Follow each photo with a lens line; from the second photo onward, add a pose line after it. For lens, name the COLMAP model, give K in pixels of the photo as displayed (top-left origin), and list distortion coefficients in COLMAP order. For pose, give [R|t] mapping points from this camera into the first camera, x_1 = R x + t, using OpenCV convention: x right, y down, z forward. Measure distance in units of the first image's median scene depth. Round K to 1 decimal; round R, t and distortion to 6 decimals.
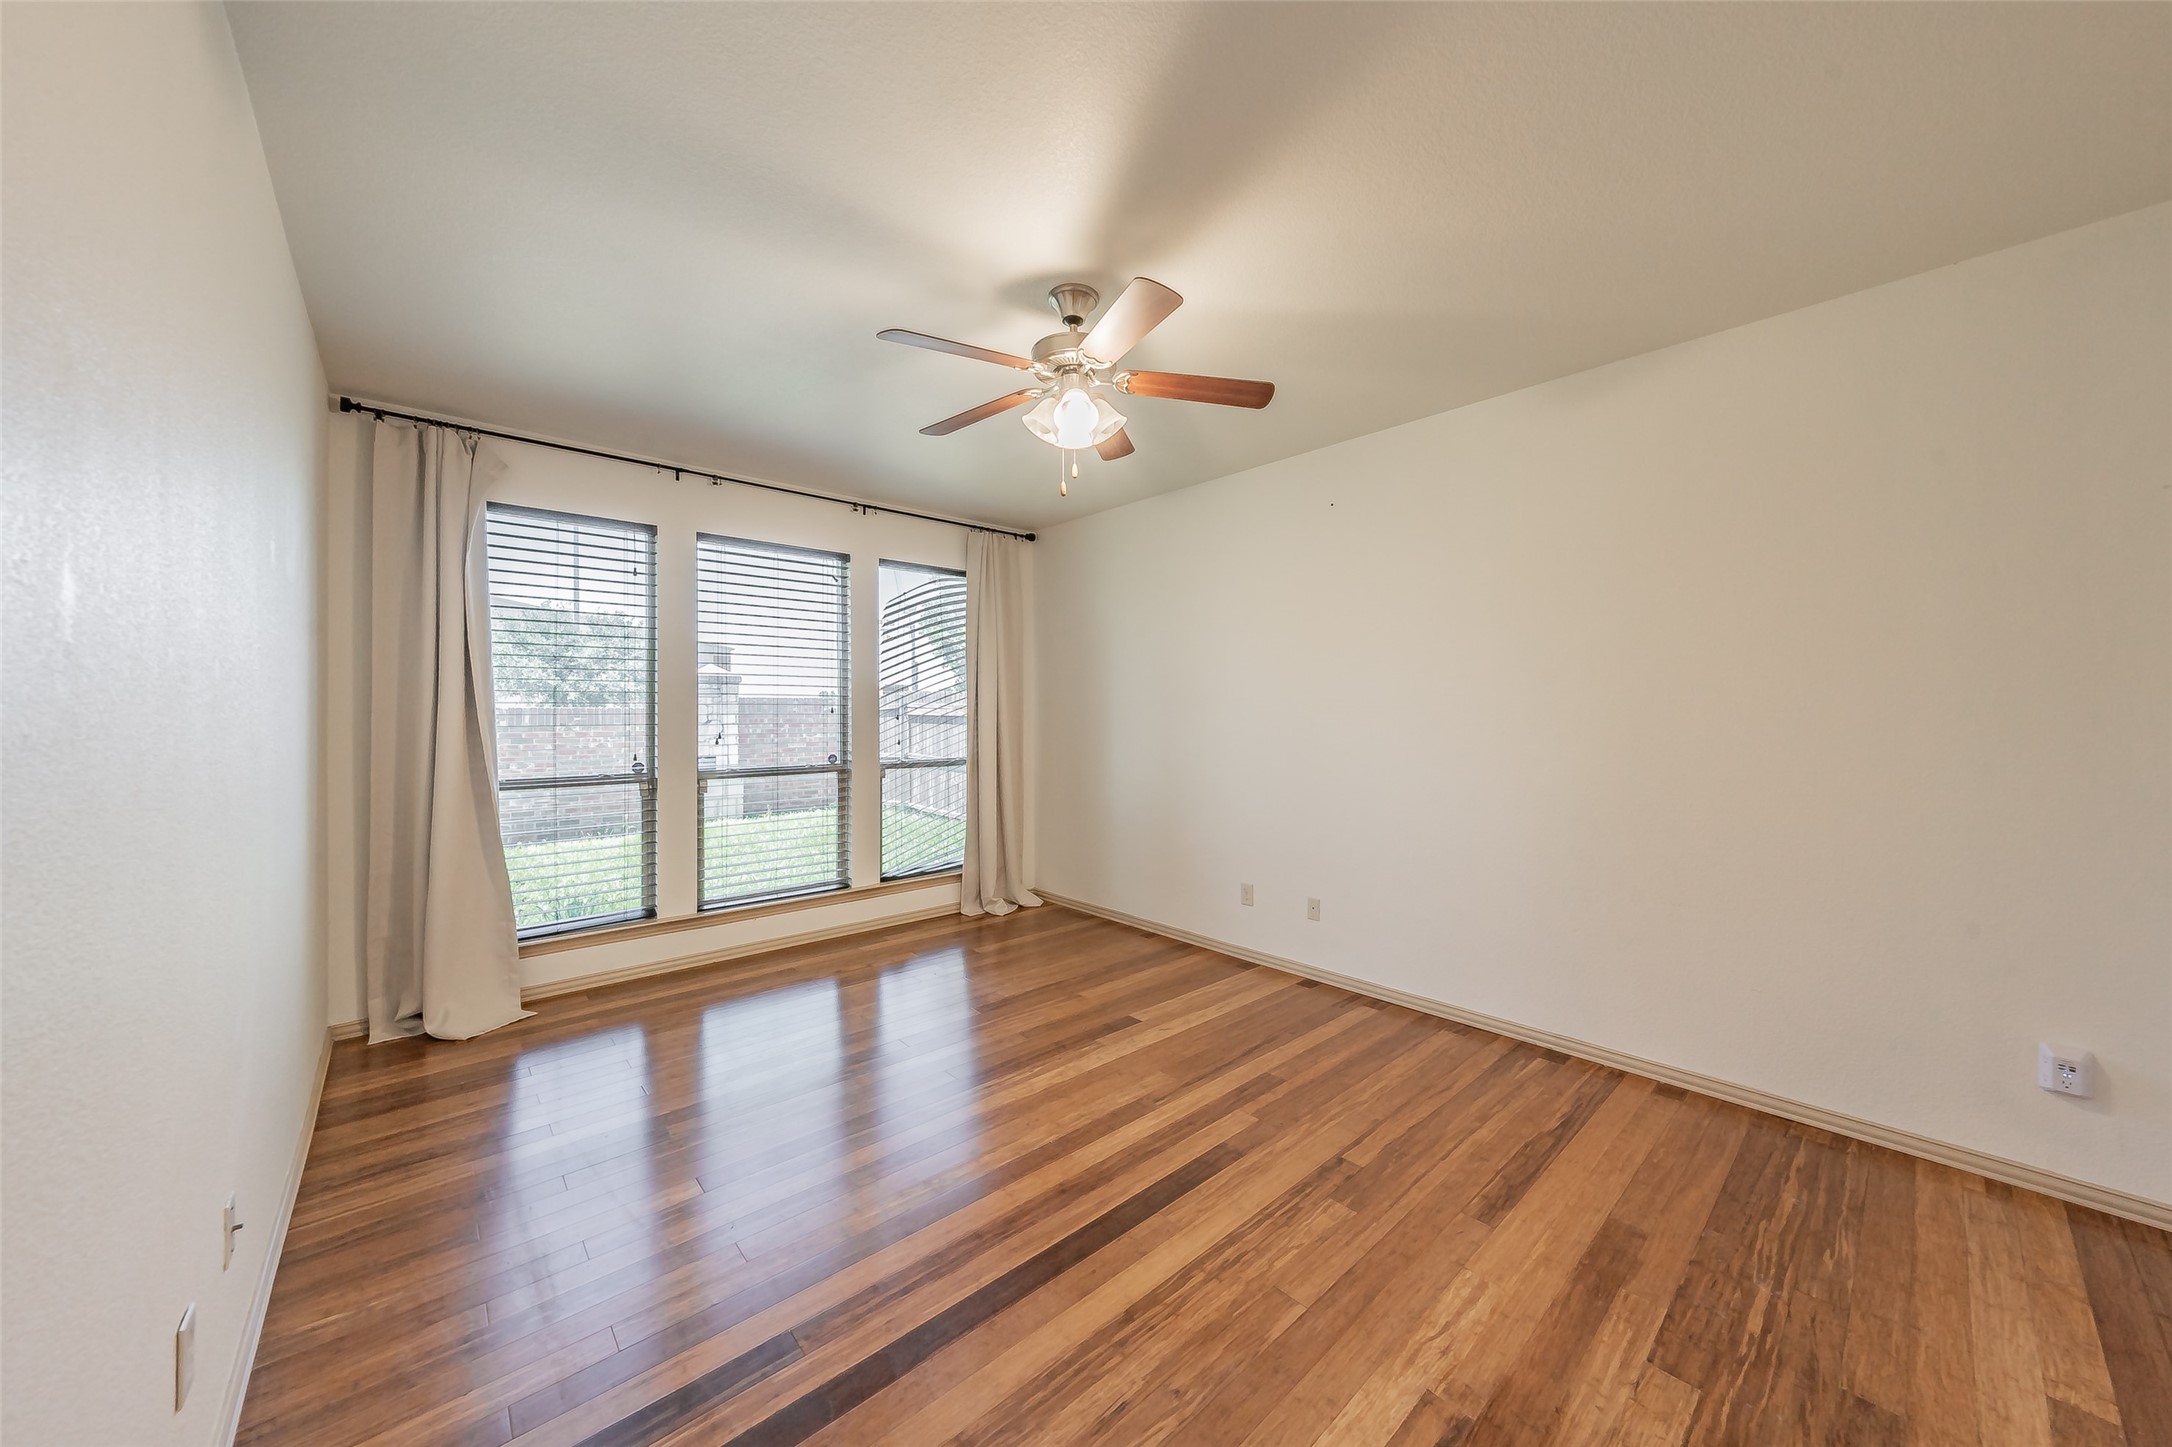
lens RADIAL K [[767.1, 0, 1113.9], [0, 767.1, 712.1], [0, 0, 1]] dist [-0.000343, -0.000088]
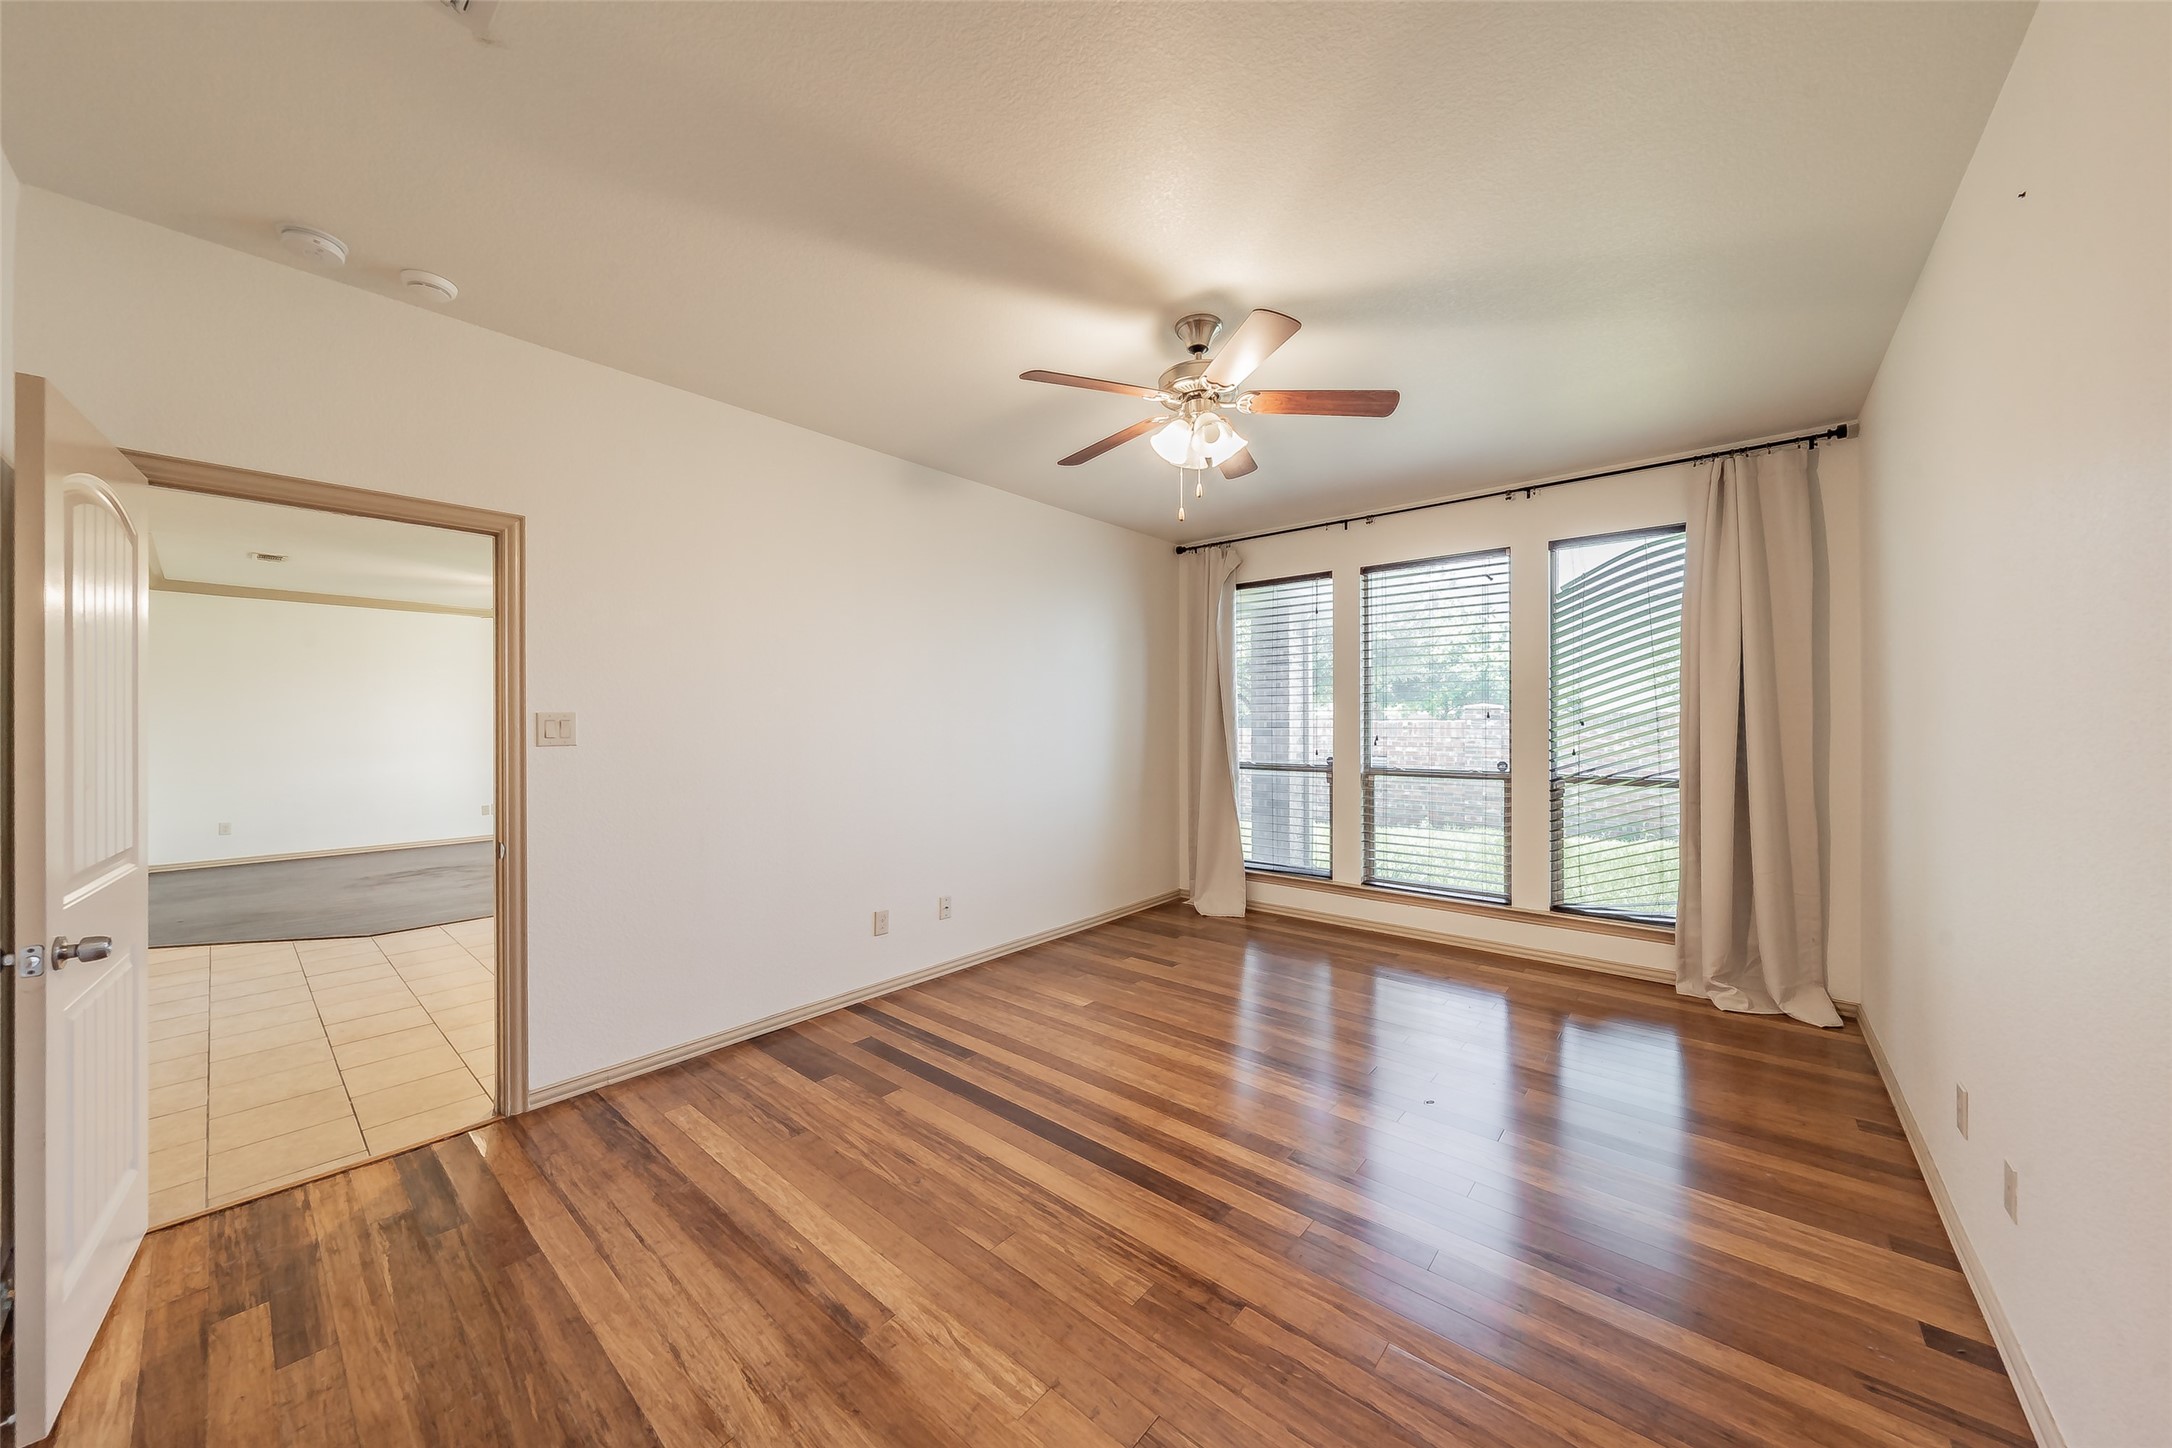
lens RADIAL K [[745.5, 0, 1068.6], [0, 745.5, 721.6], [0, 0, 1]] dist [-0.000993, -0.000146]
pose [[0.103292, 0.003212, -0.994646, 0.667307], [0.004216, 0.999984, 0.003667, -0.000089], [0.994642, -0.004572, 0.103277, 0.498936]]
